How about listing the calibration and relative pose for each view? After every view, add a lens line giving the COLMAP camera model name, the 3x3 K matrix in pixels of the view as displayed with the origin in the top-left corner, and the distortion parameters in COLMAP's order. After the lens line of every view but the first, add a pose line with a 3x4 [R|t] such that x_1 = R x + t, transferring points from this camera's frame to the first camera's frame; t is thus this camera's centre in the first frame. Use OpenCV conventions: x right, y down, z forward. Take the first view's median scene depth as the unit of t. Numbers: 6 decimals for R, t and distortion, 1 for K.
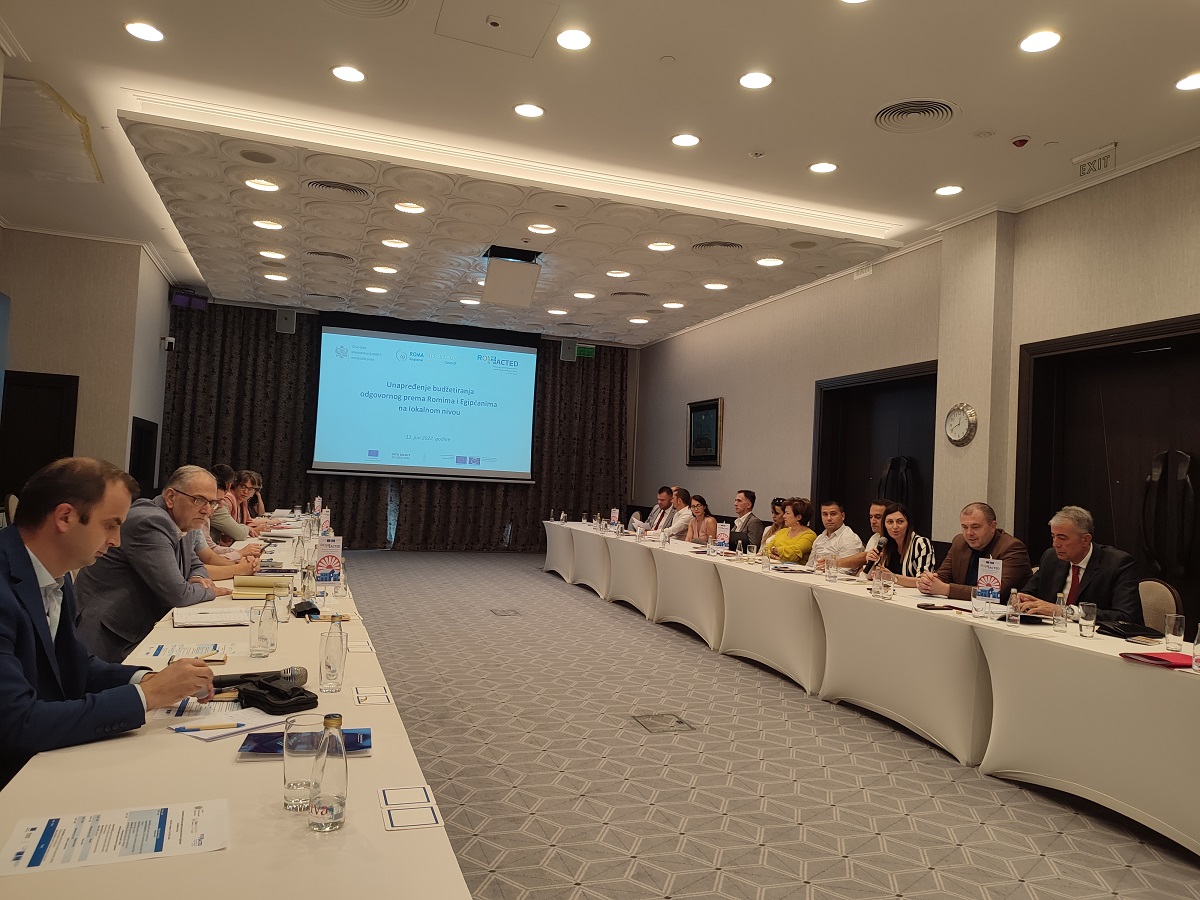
lens RADIAL K [[856.0, 0, 601.8], [0, 856.0, 450.1], [0, 0, 1]] dist [0.059200, -0.064738]
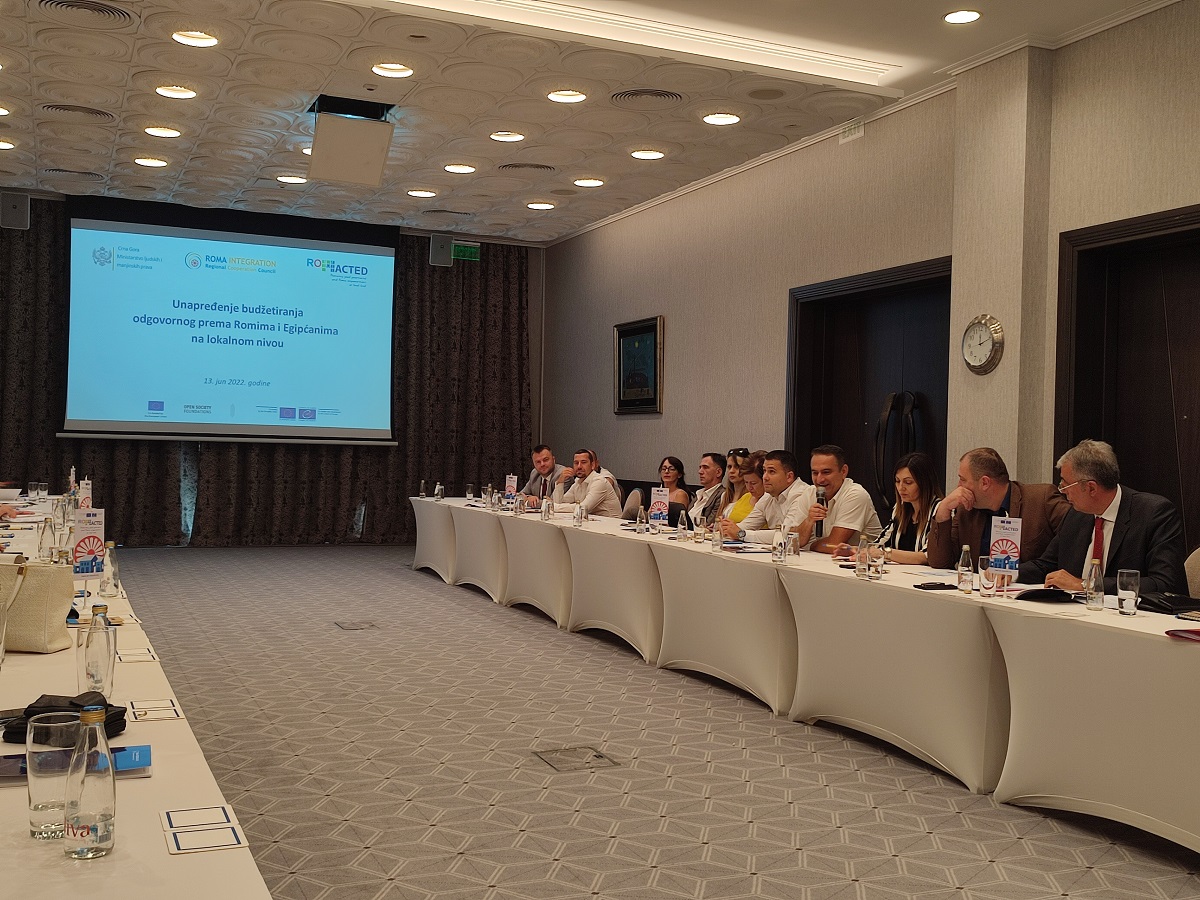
lens RADIAL K [[1237.2, 0, 600.0], [0, 1237.2, 450.0], [0, 0, 1]] dist [0.044849, -0.037881]
pose [[0.996484, -0.024333, 0.080166, 0.008288], [0.021002, 0.998891, 0.042138, 0.007946], [-0.081103, -0.040306, 0.995890, -0.018710]]
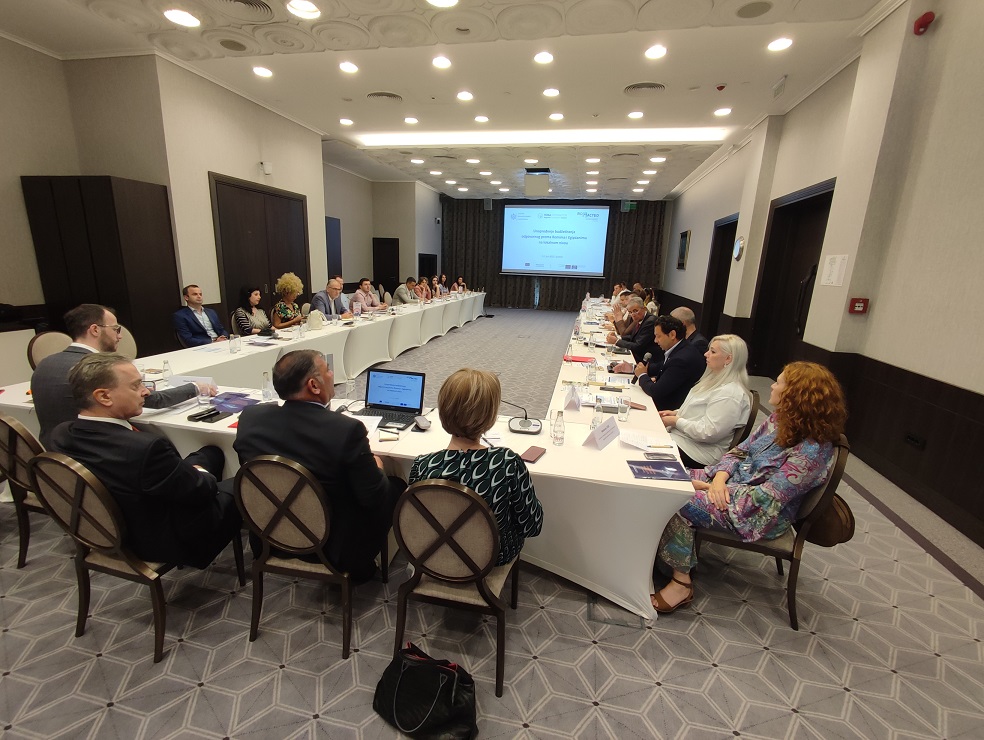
lens RADIAL K [[454.6, 0, 486.5], [0, 454.6, 371.6], [0, 0, 1]] dist [0.001988, 0.000068]
pose [[0.851658, 0.103920, -0.513692, 0.464436], [0.026902, 0.970185, 0.240868, -0.022822], [0.523407, -0.218957, 0.823470, -0.108871]]
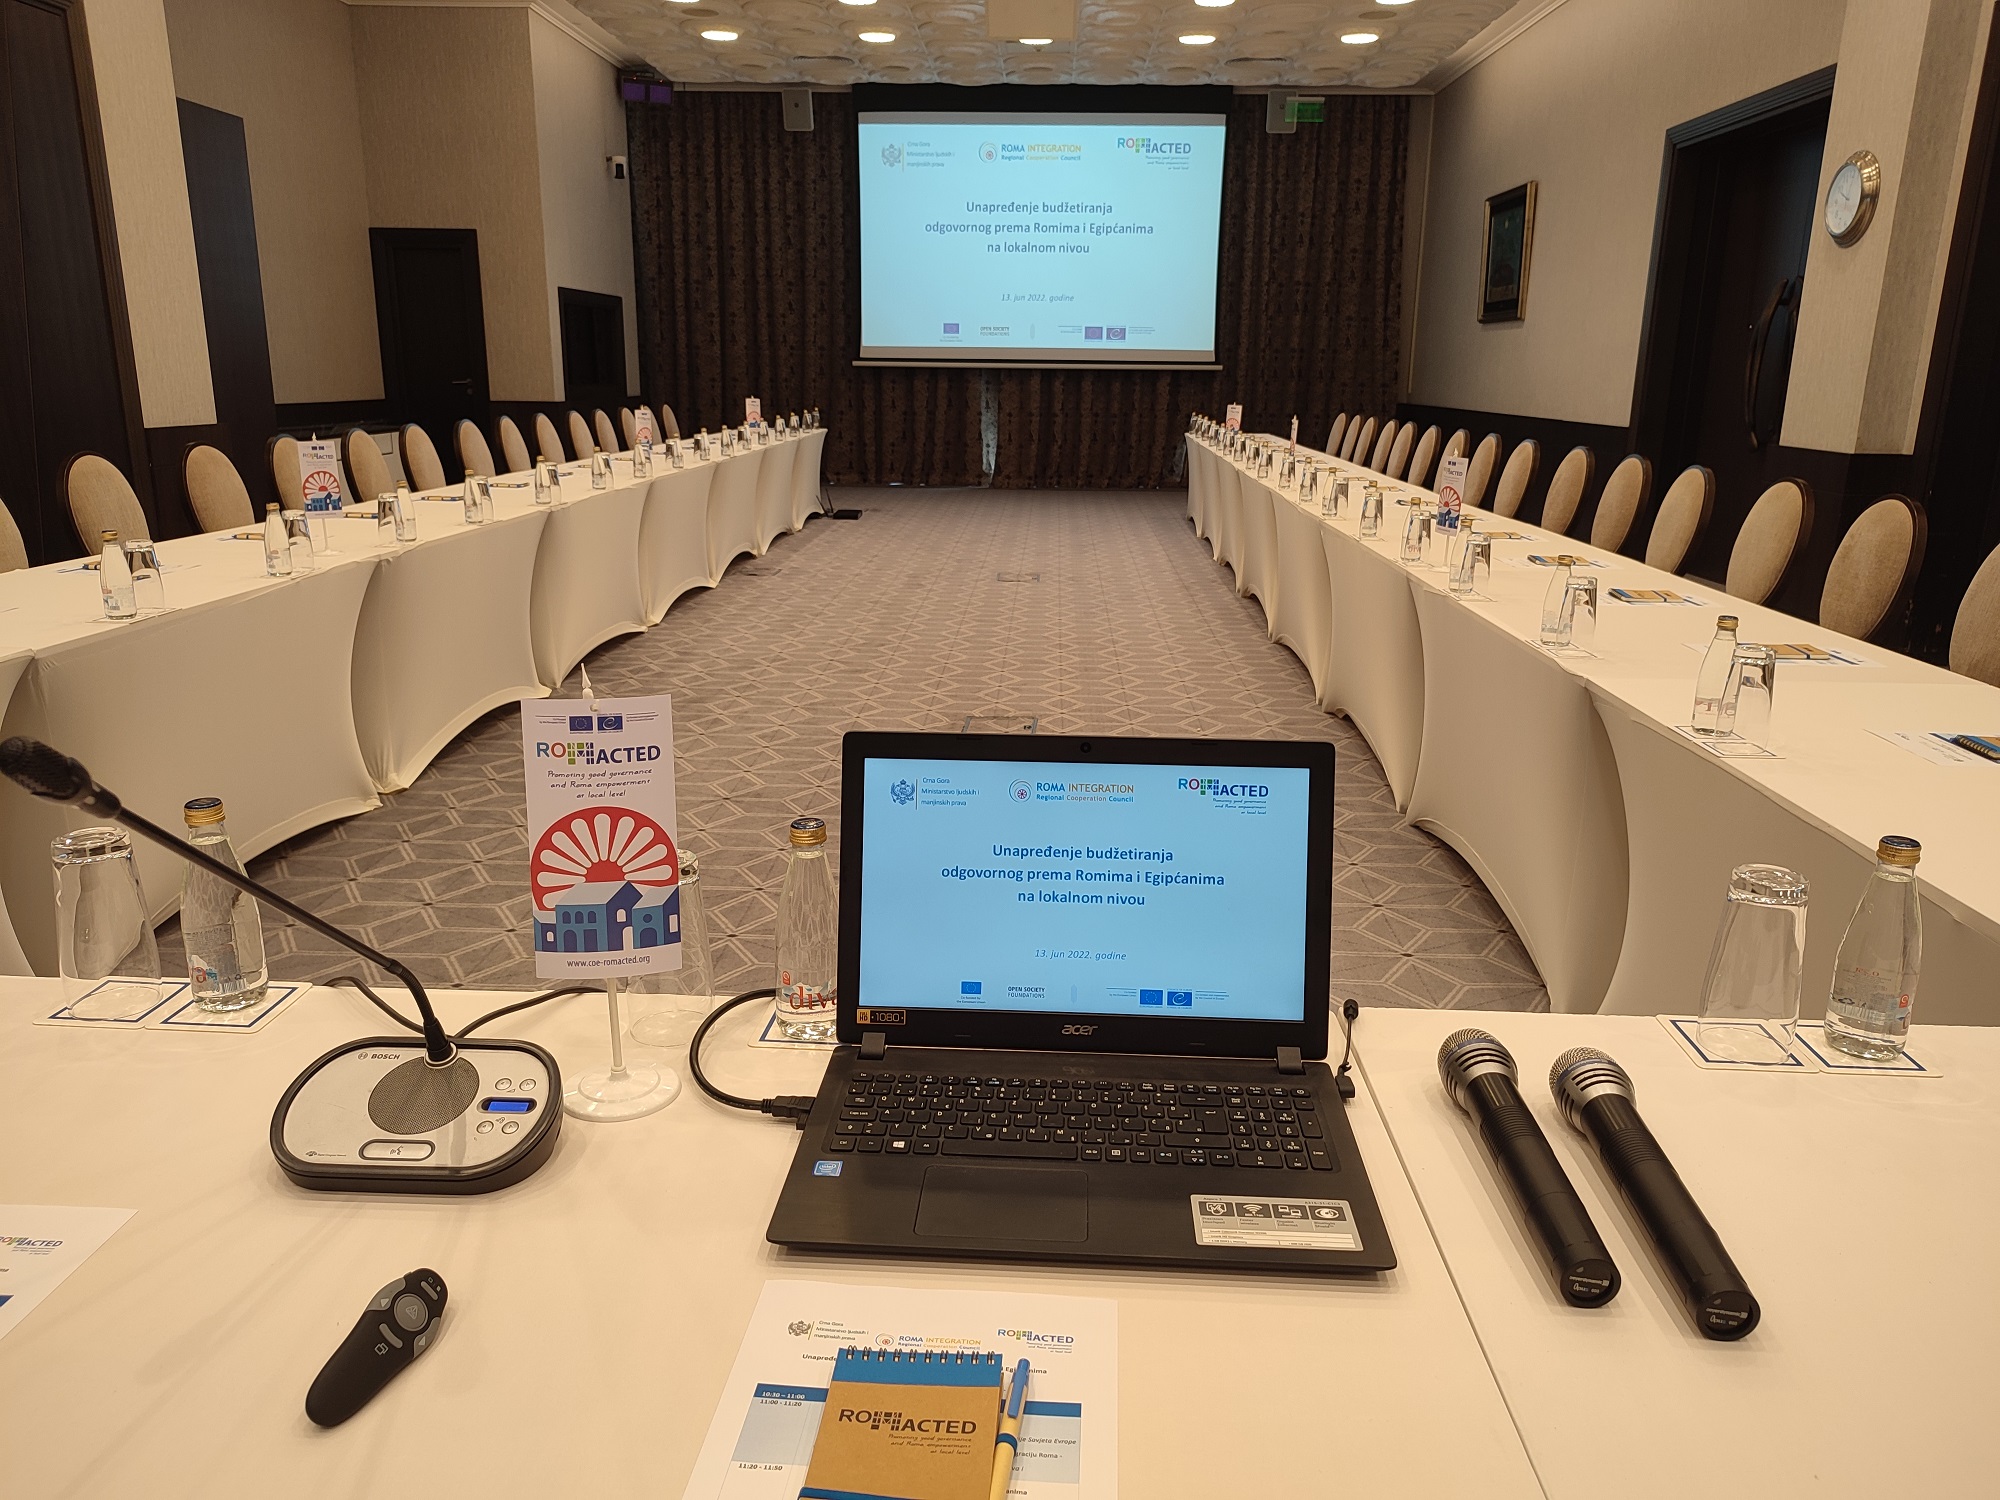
lens RADIAL K [[1443.6, 0, 1000.0], [0, 1443.6, 750.0], [0, 0, 1]] dist [0.028466, -0.028578]
pose [[0.932072, 0.054568, -0.358139, 0.268596], [0.049065, 0.960467, 0.274035, 0.020095], [0.358935, -0.272992, 0.892548, 0.011687]]
